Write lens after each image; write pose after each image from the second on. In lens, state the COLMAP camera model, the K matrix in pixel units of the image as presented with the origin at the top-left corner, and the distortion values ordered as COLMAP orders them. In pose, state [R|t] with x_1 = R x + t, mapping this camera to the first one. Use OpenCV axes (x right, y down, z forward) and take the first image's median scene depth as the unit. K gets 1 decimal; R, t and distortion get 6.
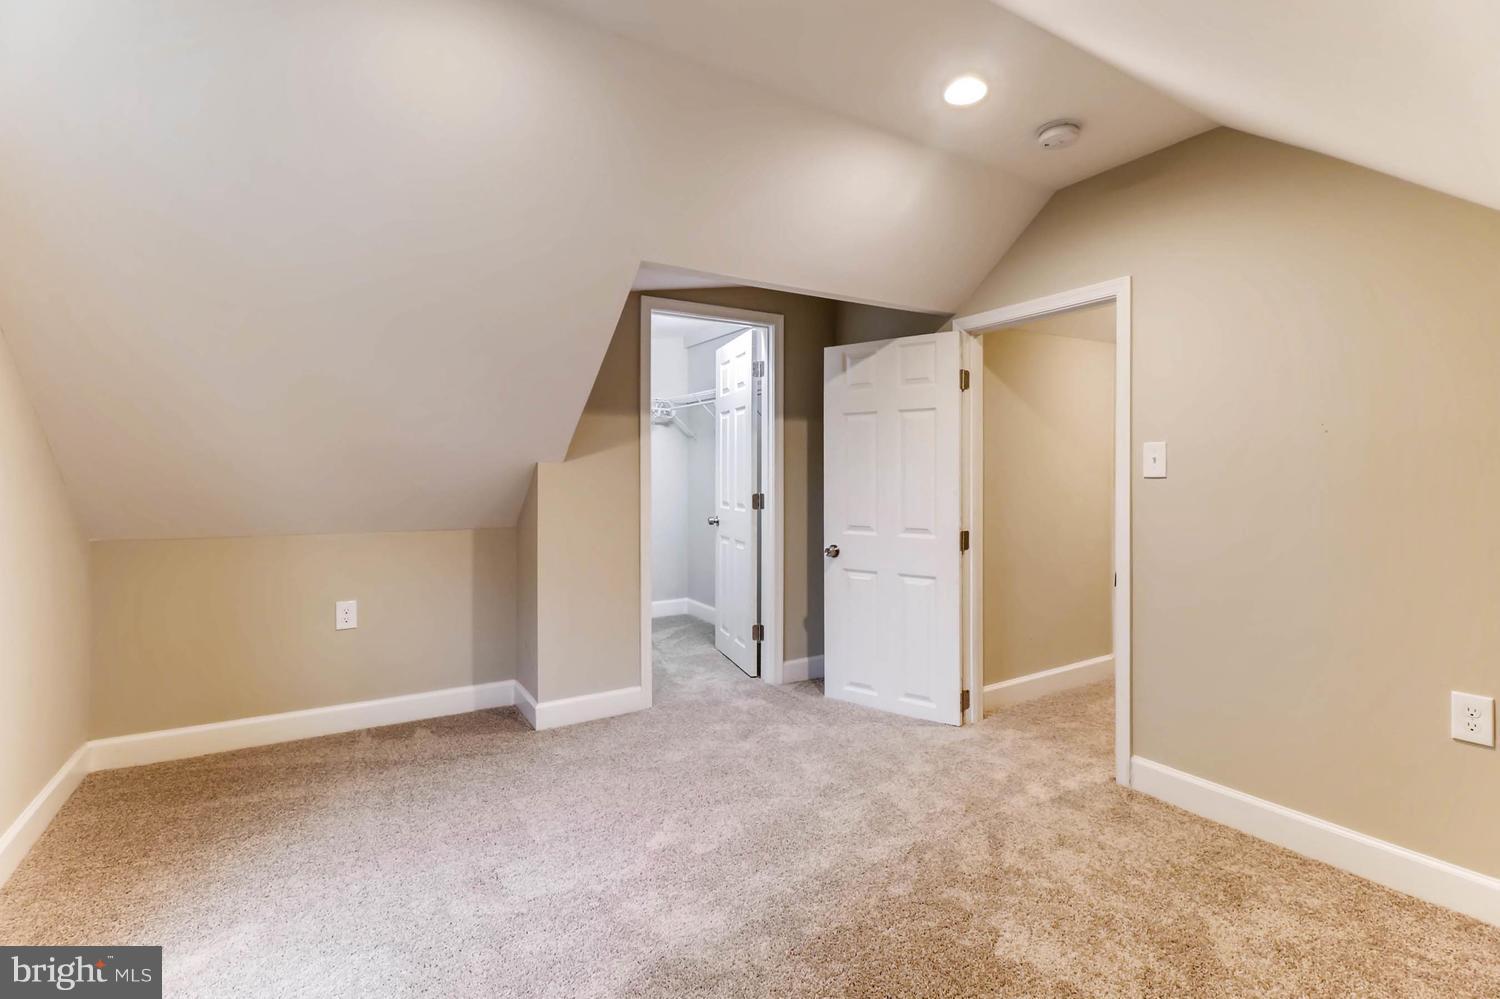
lens RADIAL K [[686.4, 0, 747.7], [0, 686.4, 485.6], [0, 0, 1]] dist [0.015318, -0.012605]
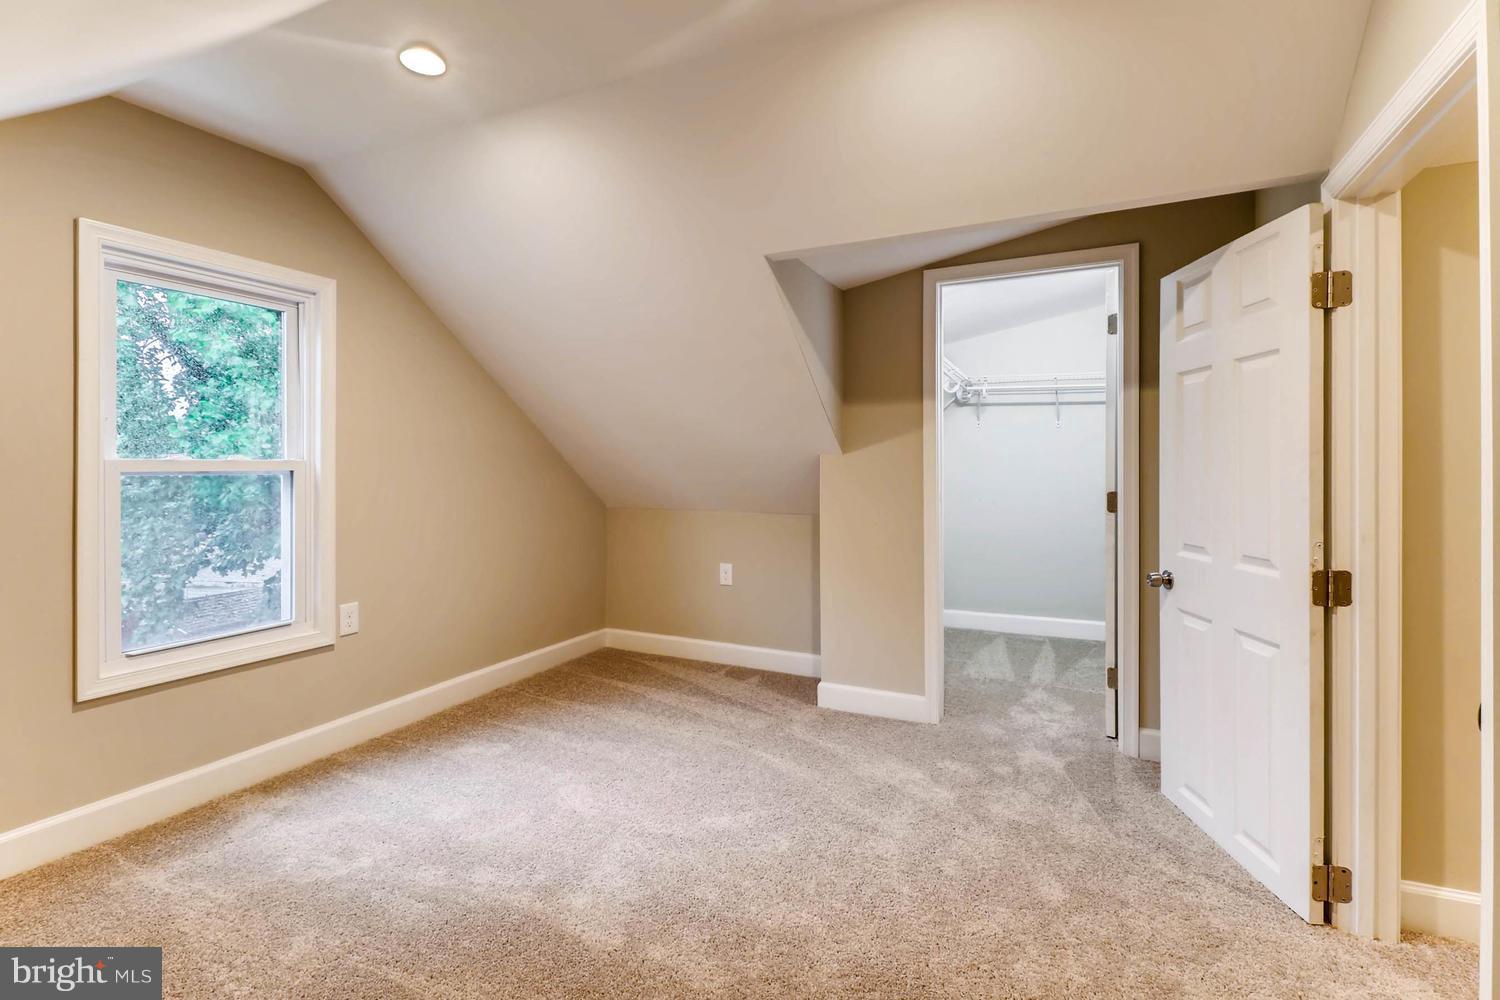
lens RADIAL K [[686.4, 0, 763.9], [0, 686.4, 473.7], [0, 0, 1]] dist [0.015318, -0.012605]
pose [[0.552211, 0.008213, -0.833664, 0.520434], [-0.012273, 0.999923, 0.001722, -0.005089], [0.833614, 0.009281, 0.552270, 0.332653]]
